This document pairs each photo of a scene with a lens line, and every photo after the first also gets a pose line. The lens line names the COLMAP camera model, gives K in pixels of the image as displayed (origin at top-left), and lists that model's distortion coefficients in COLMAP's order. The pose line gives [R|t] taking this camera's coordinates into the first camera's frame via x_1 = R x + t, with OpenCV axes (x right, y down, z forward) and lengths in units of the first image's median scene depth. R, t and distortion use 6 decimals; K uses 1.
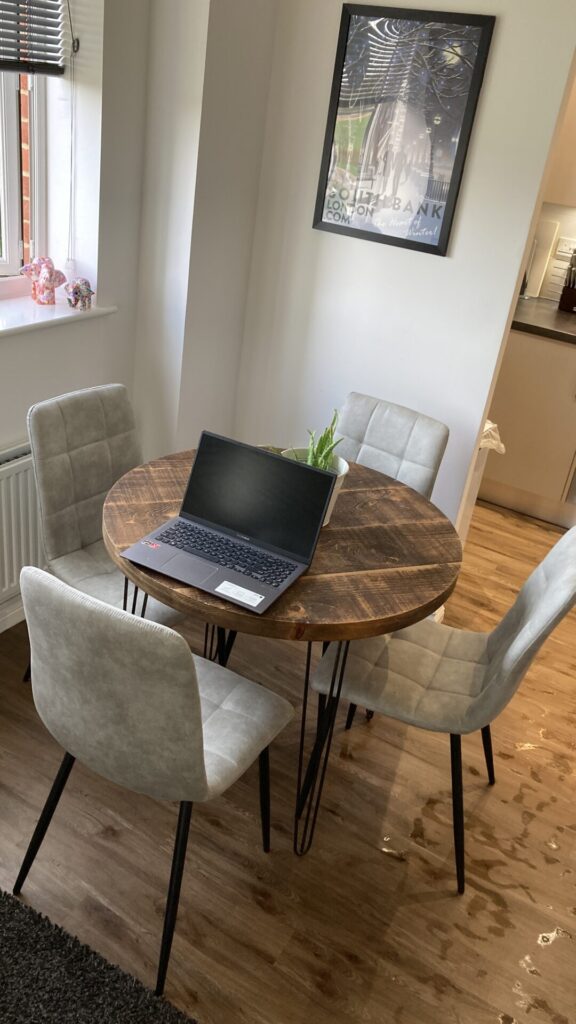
lens RADIAL K [[831.3, 0, 287.2], [0, 831.3, 499.6], [0, 0, 1]] dist [0.049606, -0.046442]
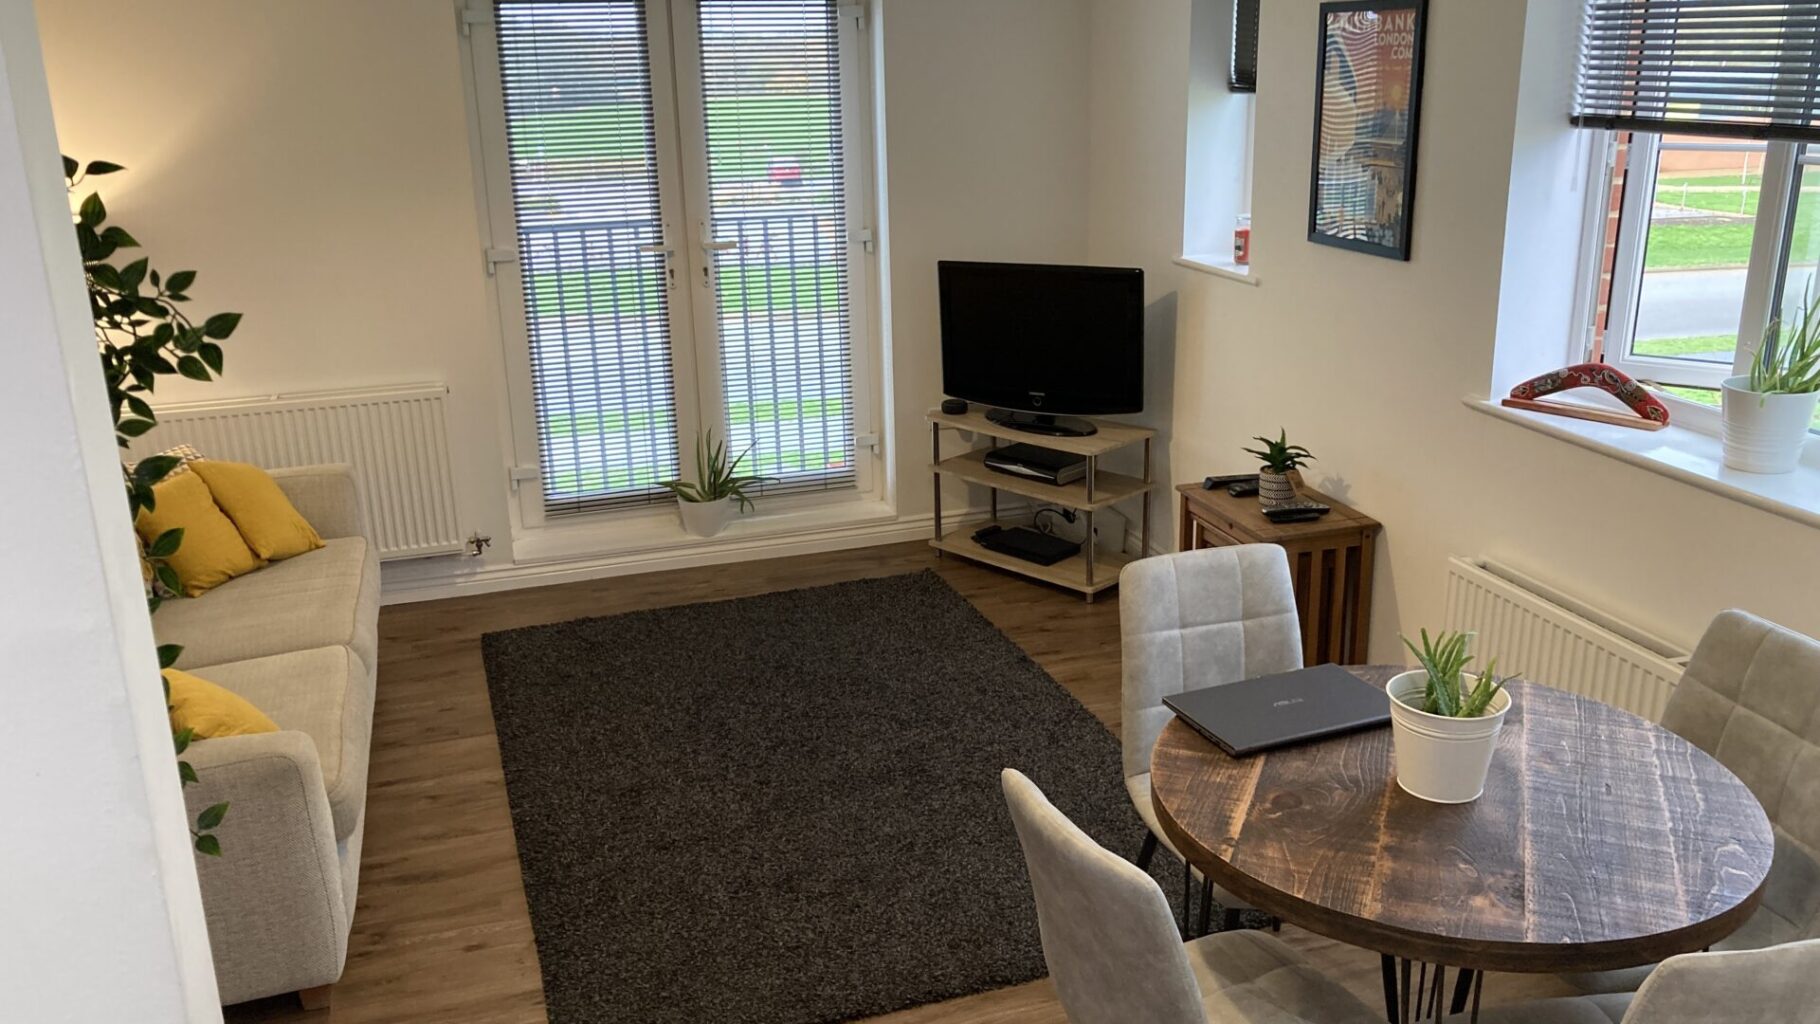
lens RADIAL K [[1477.5, 0, 926.4], [0, 1477.5, 500.0], [0, 0, 1]] dist [0.049606, -0.046442]
pose [[-0.655537, 0.115278, -0.746312, 0.957350], [-0.392888, 0.791930, 0.467425, -0.463626], [0.644911, 0.599632, -0.473848, 1.047609]]
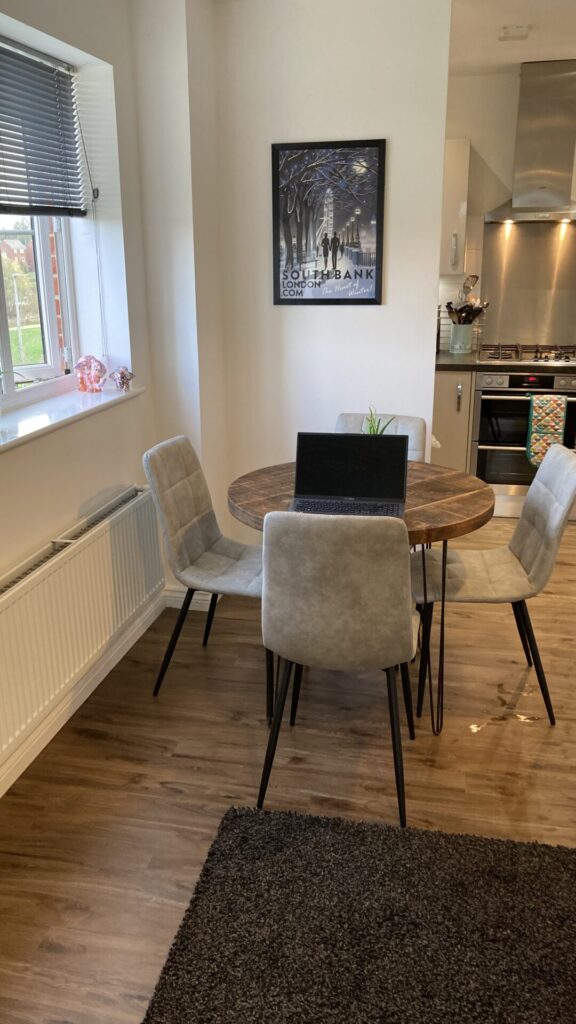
lens RADIAL K [[831.3, 0, 288.1], [0, 831.3, 502.3], [0, 0, 1]] dist [0.049606, -0.046442]
pose [[0.941705, -0.218755, 0.255612, -0.417791], [0.254866, 0.959805, -0.117547, 0.156037], [-0.219624, 0.175841, 0.959607, -0.239941]]
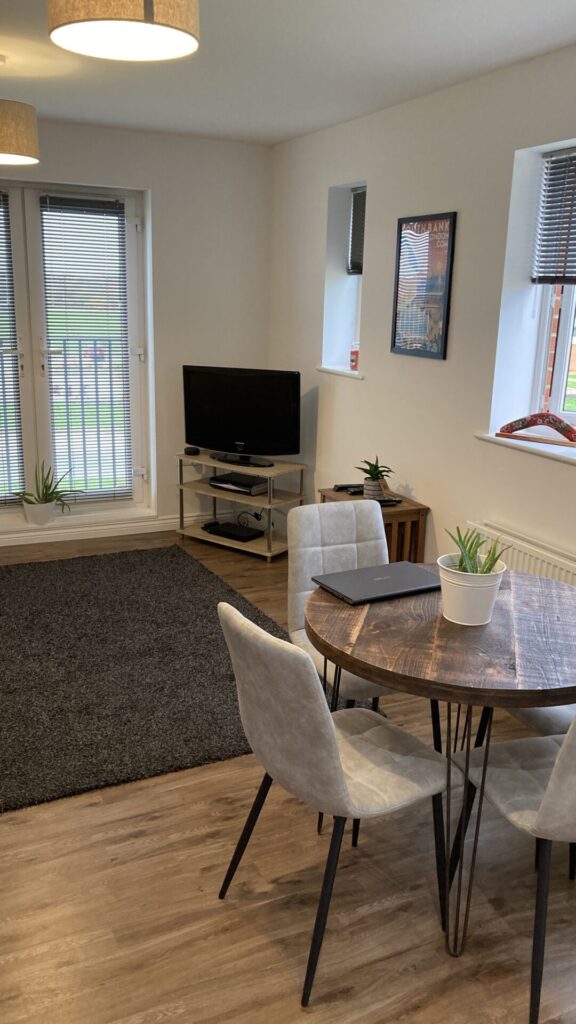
lens RADIAL K [[831.3, 0, 293.6], [0, 831.3, 518.1], [0, 0, 1]] dist [0.049606, -0.046442]
pose [[-0.544565, 0.083425, -0.834559, 0.927457], [-0.459576, 0.802682, 0.380120, -0.352497], [0.701597, 0.590544, -0.398773, 1.090415]]
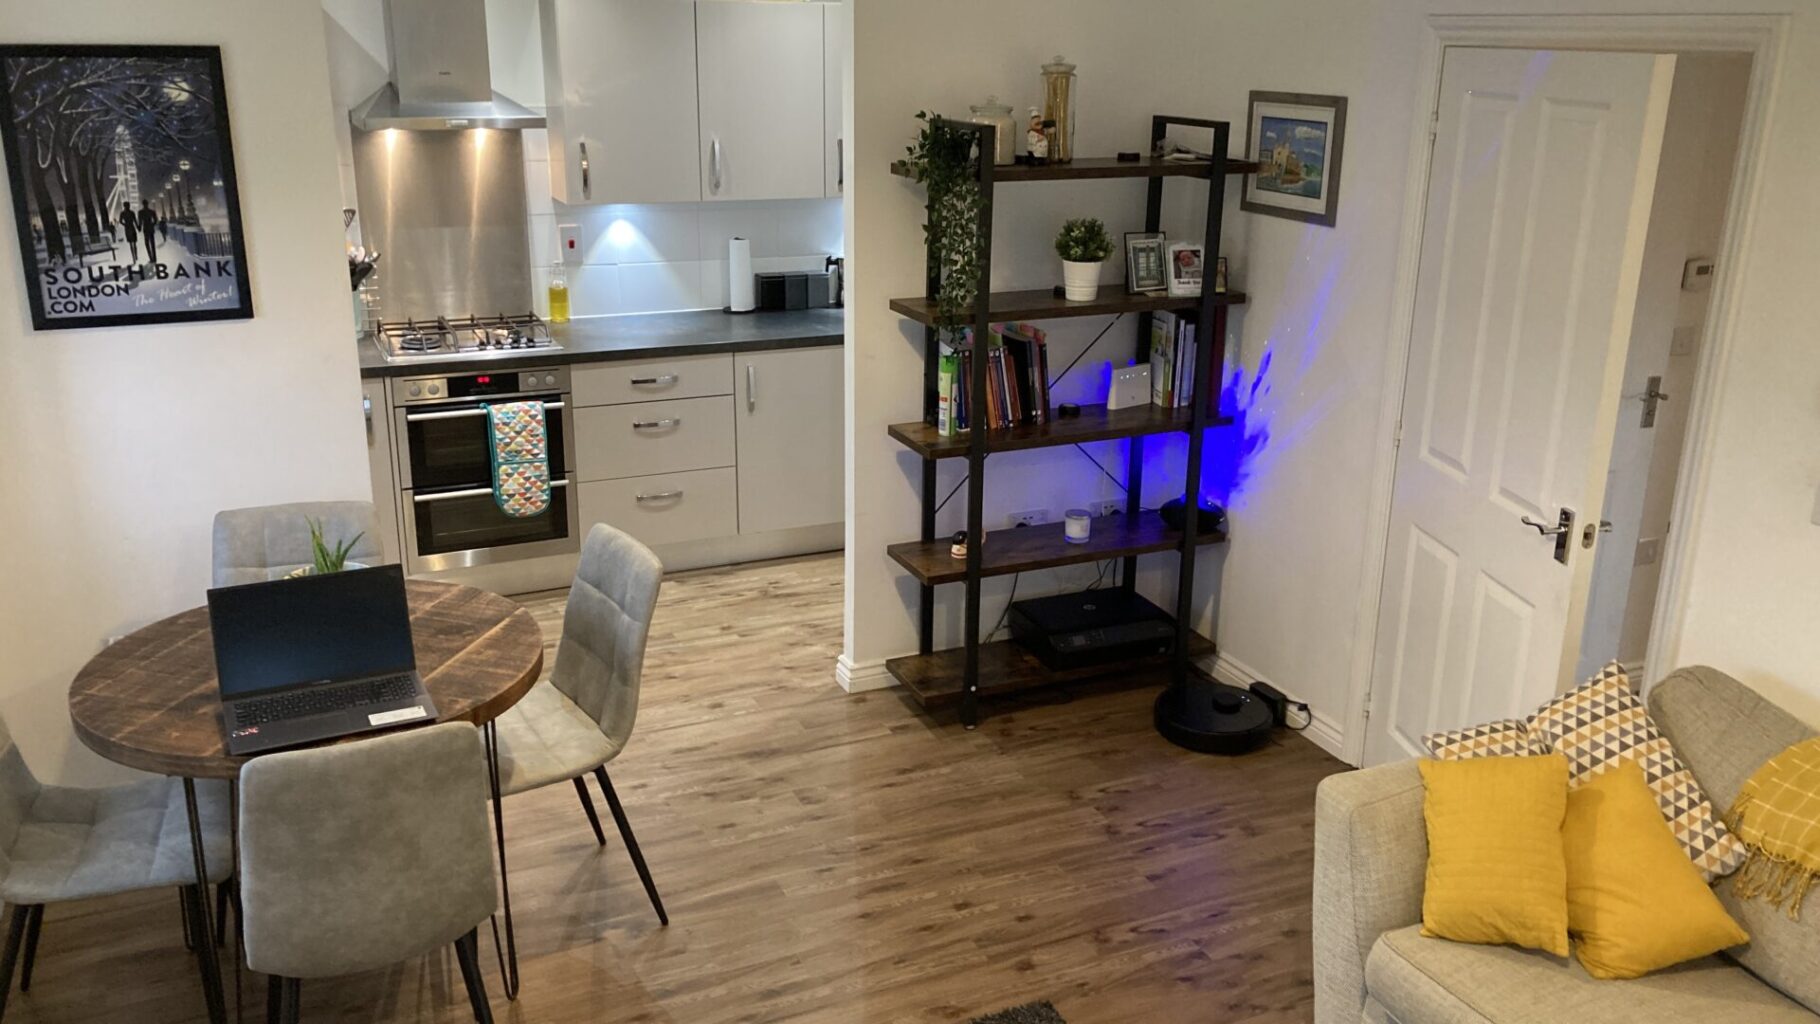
lens RADIAL K [[1477.5, 0, 918.7], [0, 1477.5, 491.1], [0, 0, 1]] dist [0.049606, -0.046442]
pose [[0.566836, -0.354099, 0.743848, -0.638222], [0.419060, 0.901305, 0.109717, -0.034217], [-0.709285, 0.249525, 0.659281, -0.391330]]
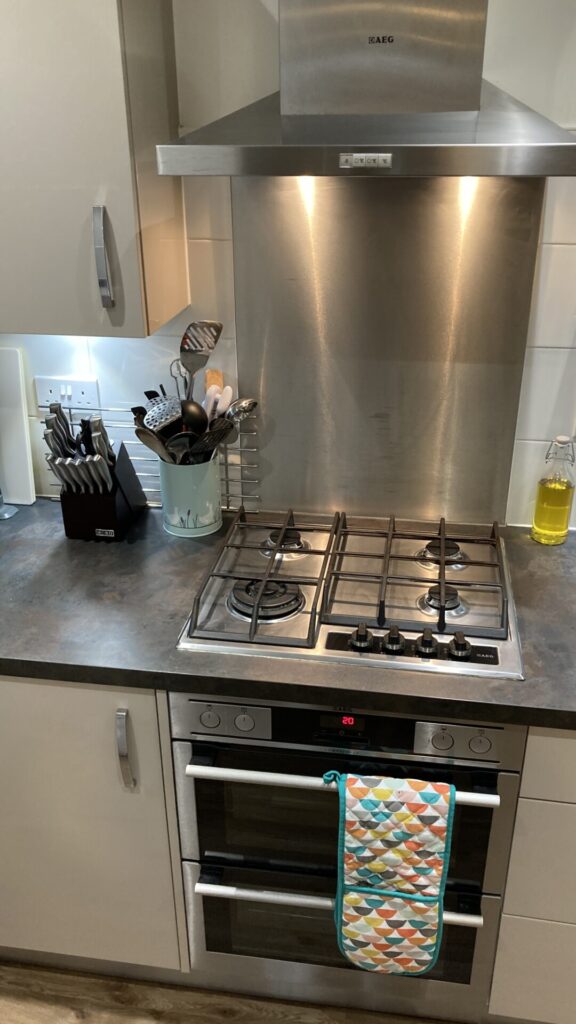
lens RADIAL K [[831.3, 0, 290.7], [0, 831.3, 510.8], [0, 0, 1]] dist [0.049606, -0.046442]
pose [[0.924150, -0.272095, 0.268162, 0.550125], [0.271145, 0.961651, 0.041324, -0.395486], [-0.269123, 0.034521, 0.962487, 0.920170]]
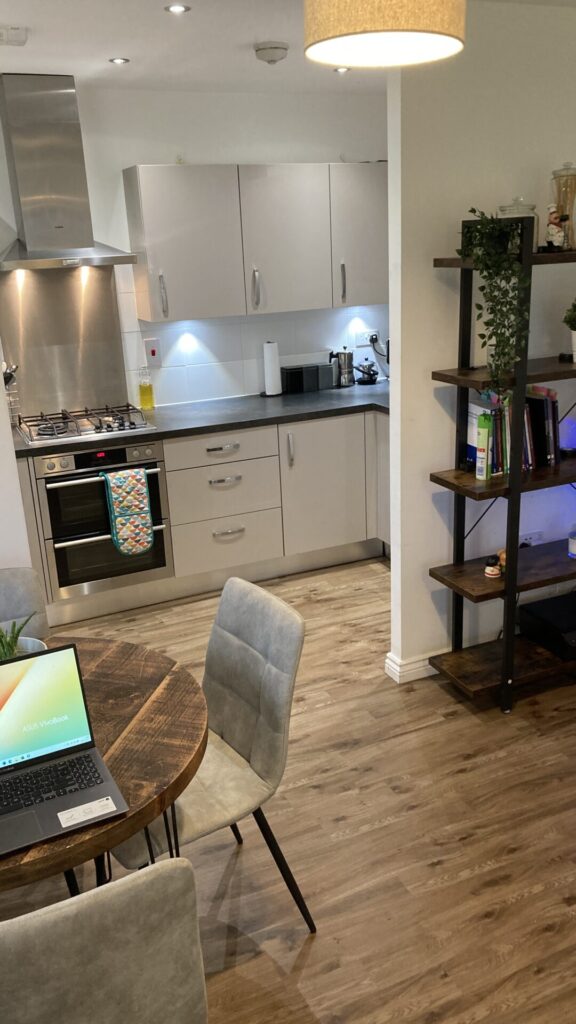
lens RADIAL K [[831.3, 0, 289.7], [0, 831.3, 513.6], [0, 0, 1]] dist [0.049606, -0.046442]
pose [[0.566507, -0.395293, 0.723058, -0.335993], [0.468856, 0.876187, 0.111666, -0.119320], [-0.677675, 0.275751, 0.681702, 0.130936]]
